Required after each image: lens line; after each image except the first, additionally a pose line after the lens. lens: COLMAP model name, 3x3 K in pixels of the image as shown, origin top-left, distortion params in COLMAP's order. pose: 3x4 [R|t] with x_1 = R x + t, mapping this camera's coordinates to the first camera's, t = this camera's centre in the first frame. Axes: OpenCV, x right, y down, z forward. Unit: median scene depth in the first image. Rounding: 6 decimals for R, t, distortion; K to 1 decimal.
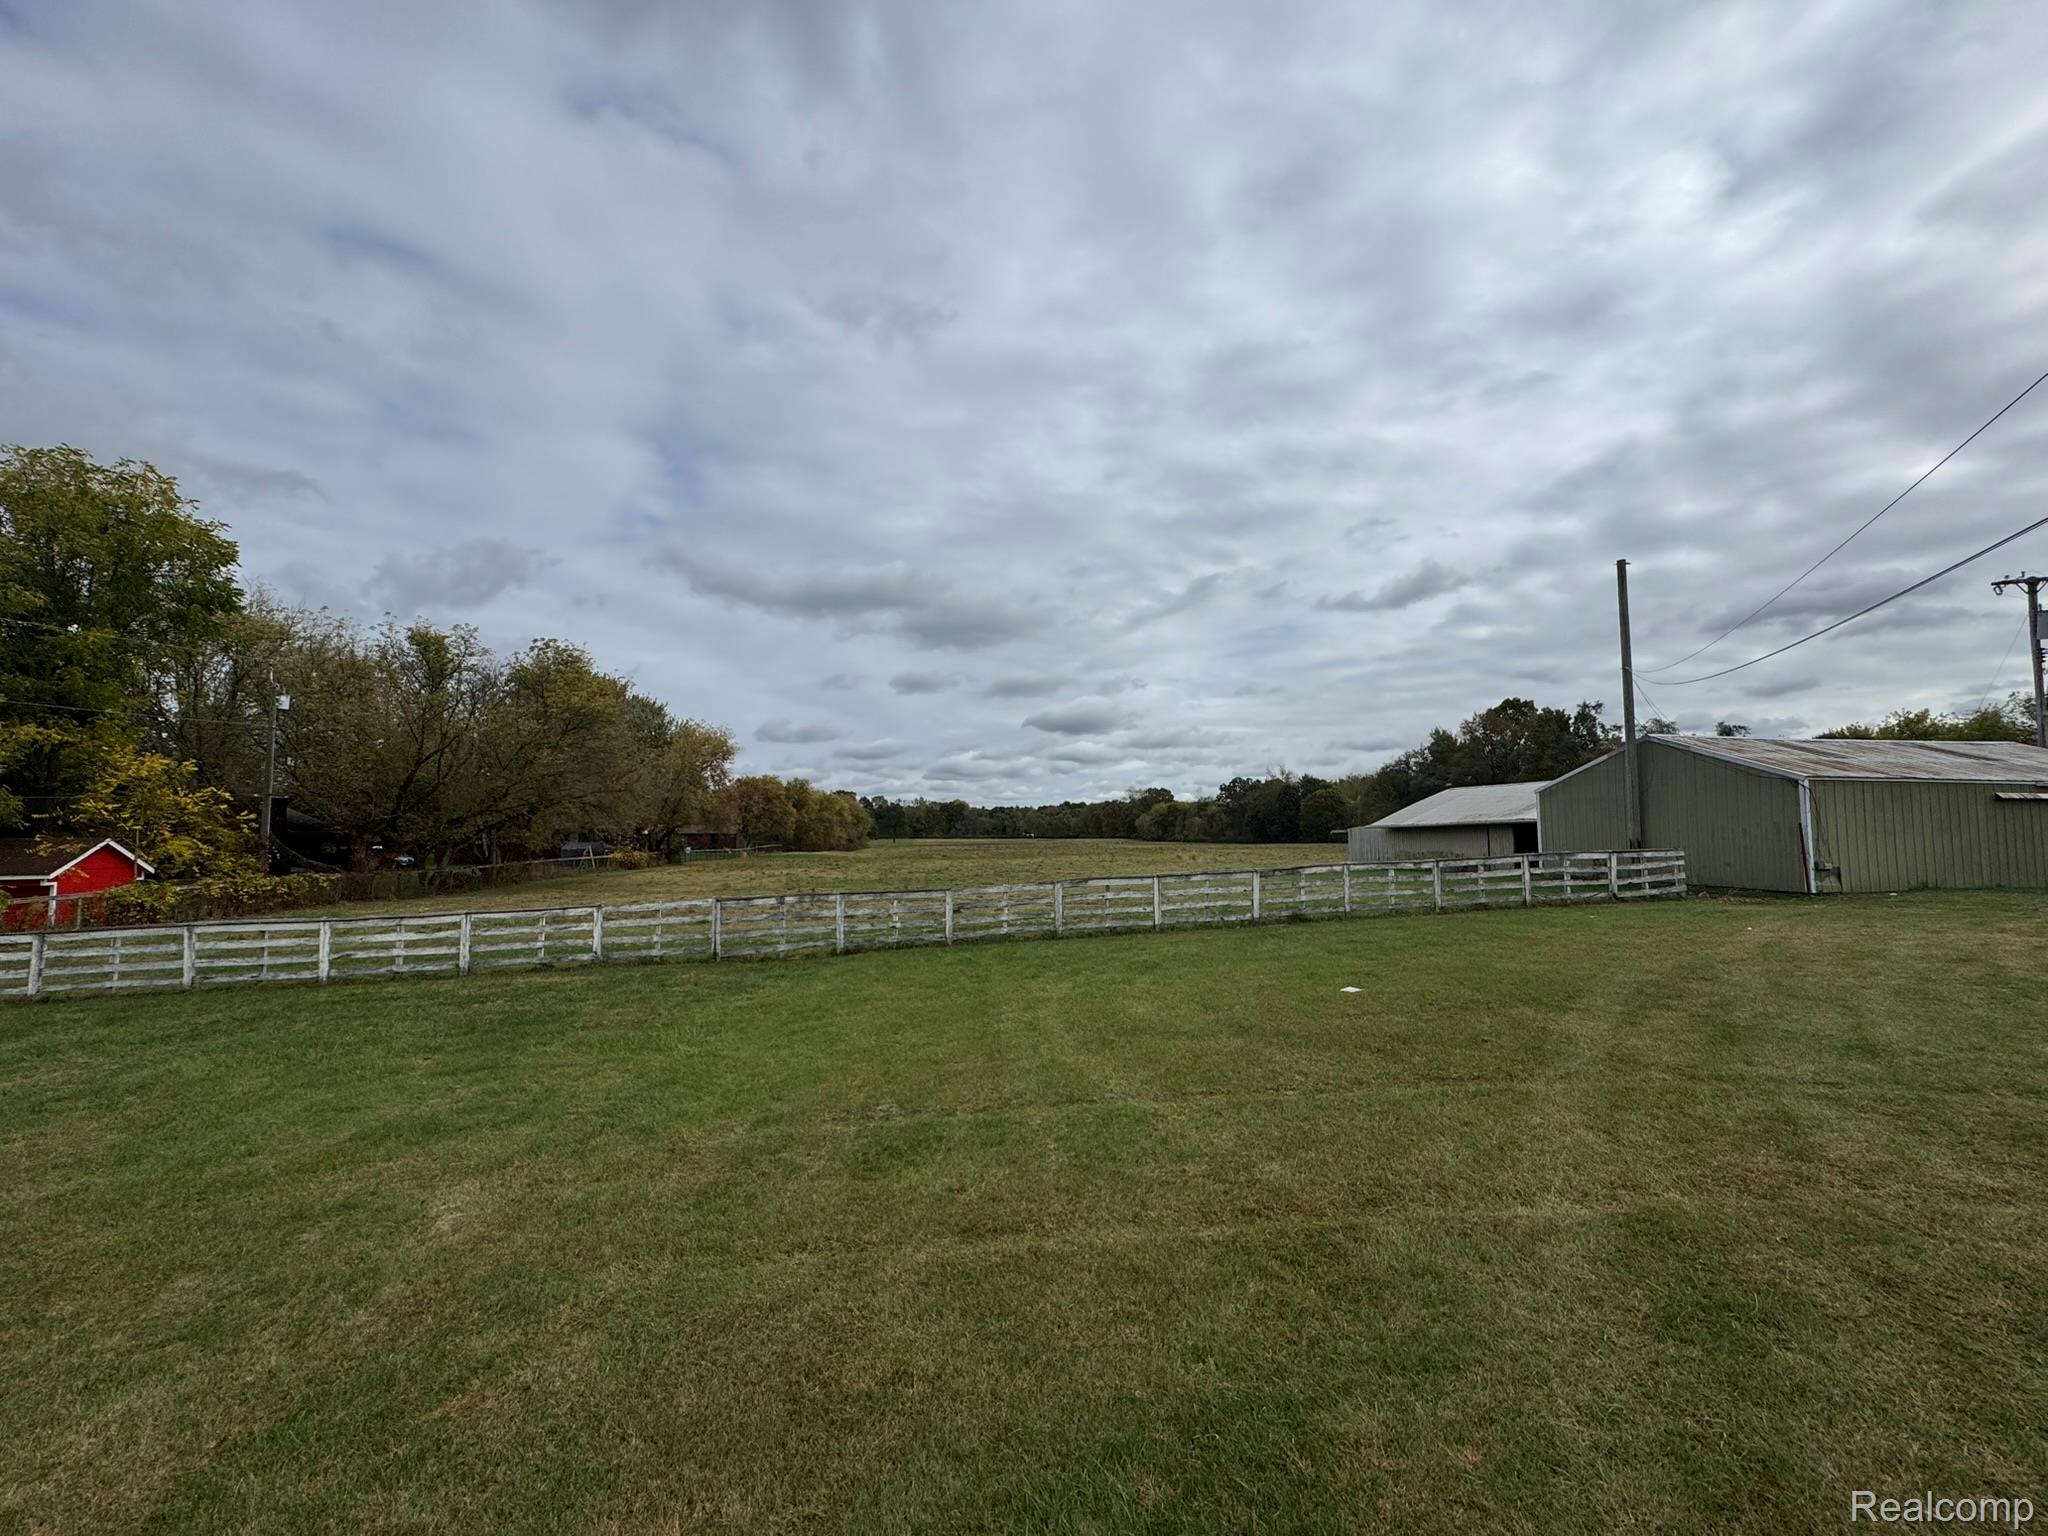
lens RADIAL K [[857.3, 0, 1021.7], [0, 857.3, 763.4], [0, 0, 1]] dist [-0.002163, -0.001091]
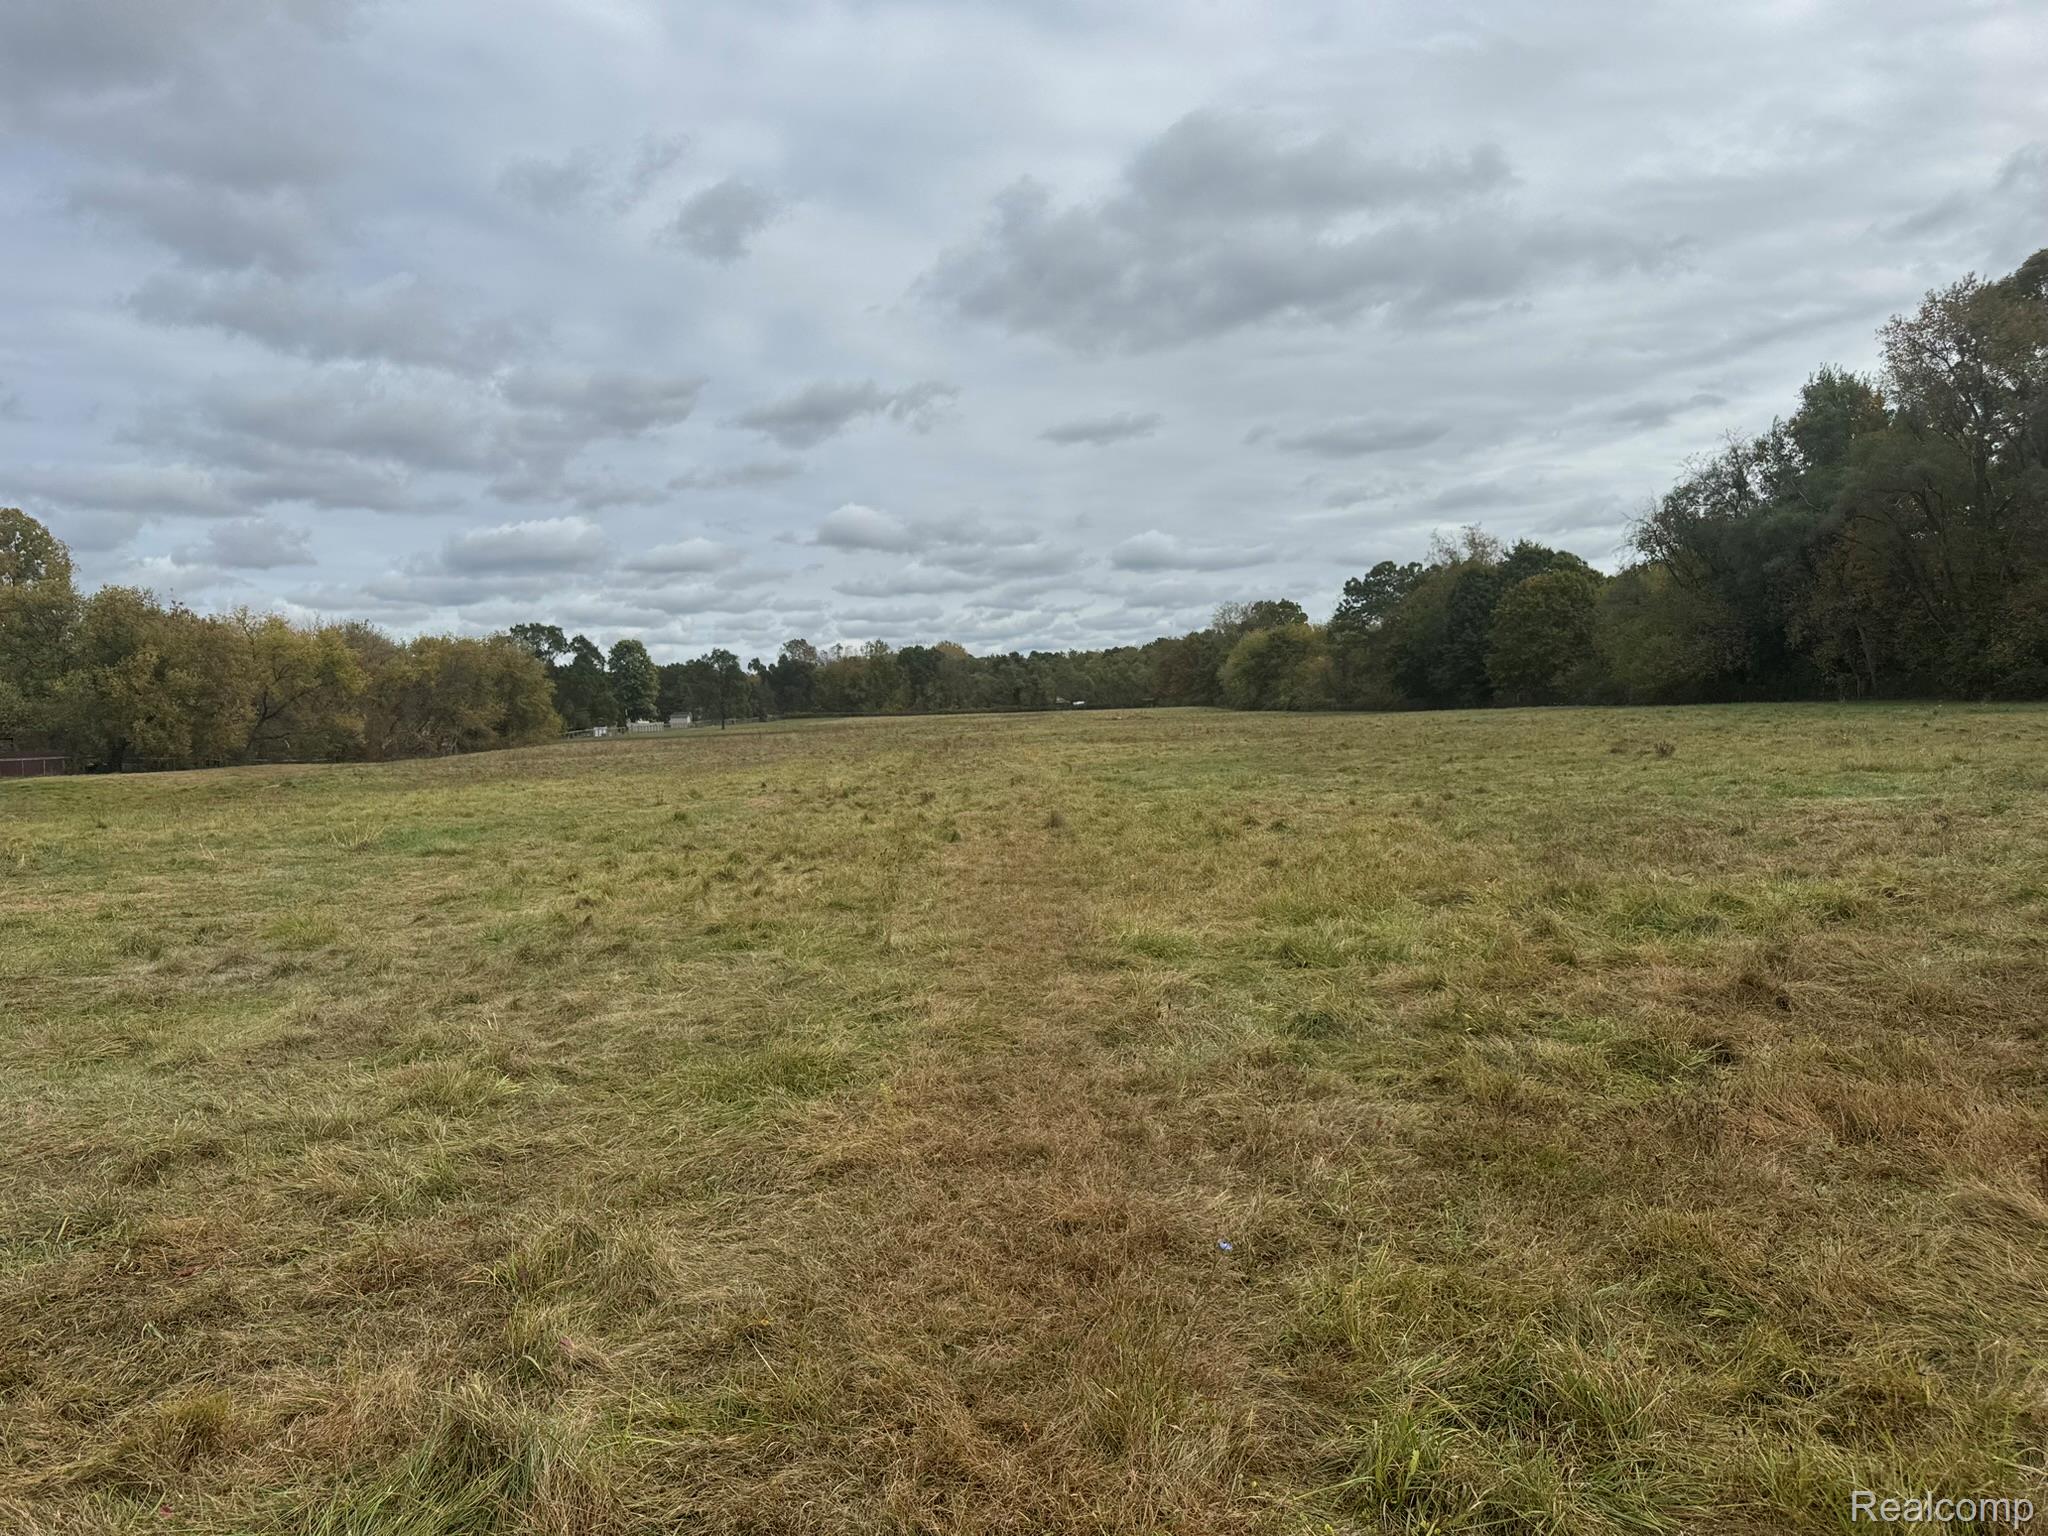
lens RADIAL K [[1437.9, 0, 1009.7], [0, 1437.9, 763.1], [0, 0, 1]] dist [0.040098, -0.041891]
pose [[0.993185, -0.027953, -0.113146, 1.653752], [0.041813, 0.991644, 0.122042, 0.243734], [0.108789, -0.125942, 0.986055, 2.734320]]
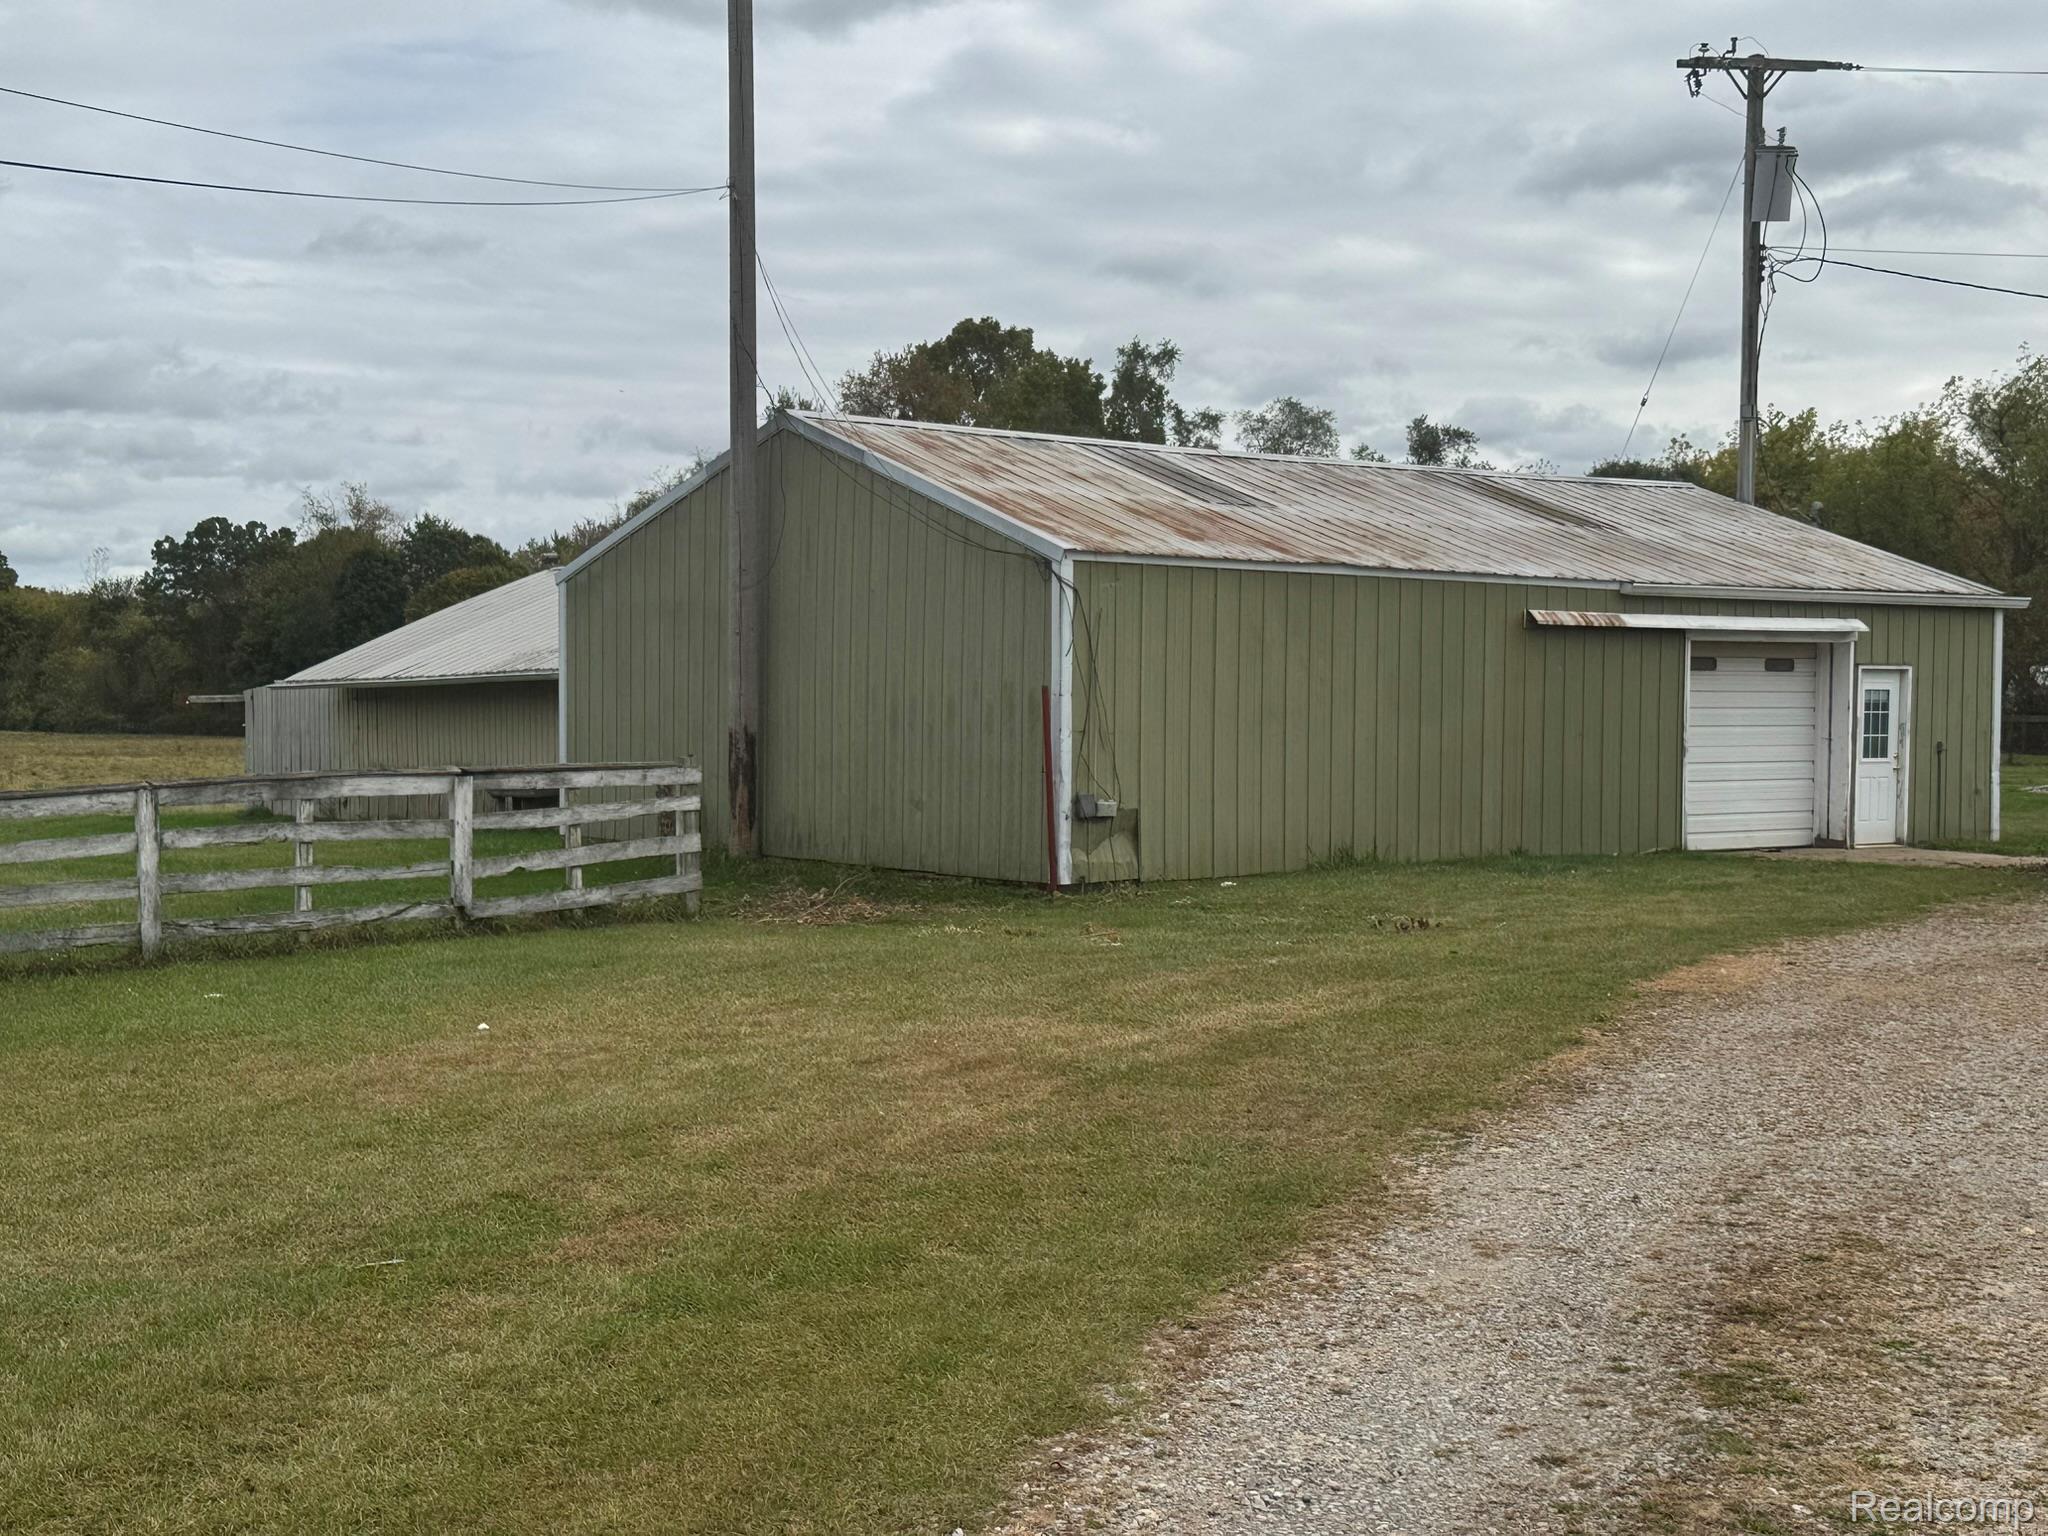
lens RADIAL K [[2717.7, 0, 1007.2], [0, 2717.7, 766.0], [0, 0, 1]] dist [0.108071, 0.000000]
pose [[0.878552, -0.006797, 0.477598, 0.364970], [-0.043407, 0.994625, 0.094003, -0.000182], [-0.475670, -0.103317, 0.873535, 0.042745]]
